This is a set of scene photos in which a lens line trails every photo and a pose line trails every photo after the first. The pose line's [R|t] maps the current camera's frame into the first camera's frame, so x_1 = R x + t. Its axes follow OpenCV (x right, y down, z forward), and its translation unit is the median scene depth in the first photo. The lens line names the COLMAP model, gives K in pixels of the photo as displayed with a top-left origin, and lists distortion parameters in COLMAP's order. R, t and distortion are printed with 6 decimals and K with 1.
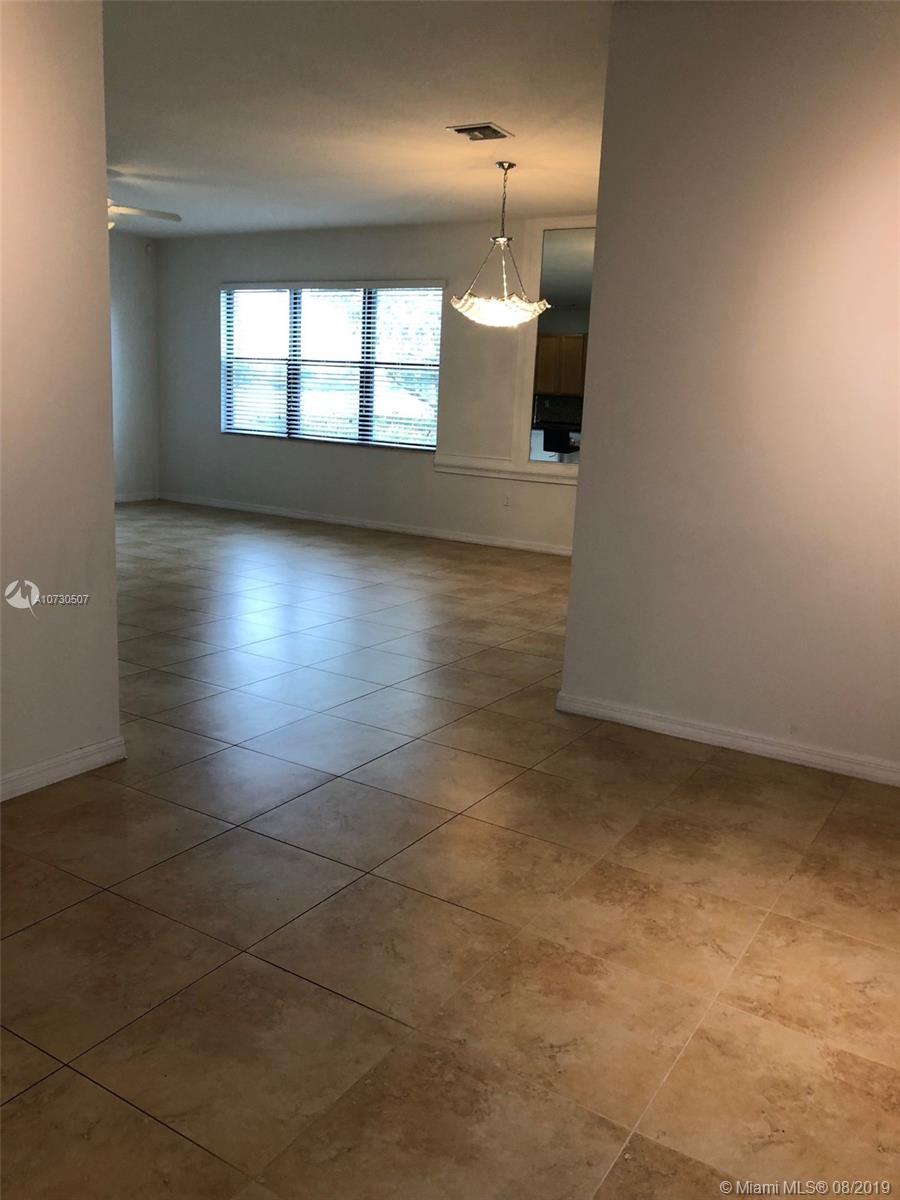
lens RADIAL K [[988.6, 0, 453.2], [0, 988.6, 564.1], [0, 0, 1]] dist [0.005674, 0.007351]
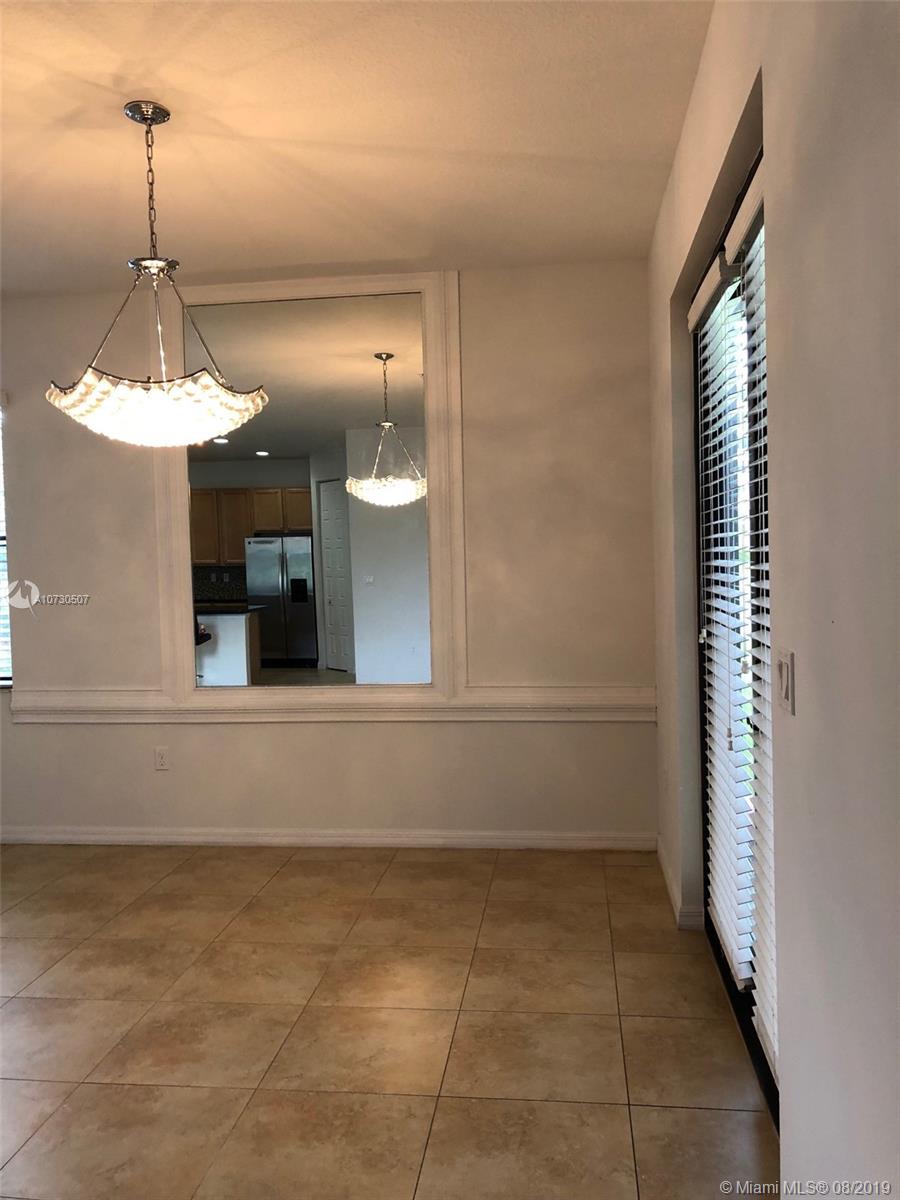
lens RADIAL K [[988.6, 0, 453.2], [0, 988.6, 564.1], [0, 0, 1]] dist [0.005674, 0.007351]
pose [[0.903685, -0.080072, 0.420645, -0.021494], [0.145734, 0.981228, -0.126303, -0.072500], [-0.402635, 0.175440, 0.898391, 0.367262]]
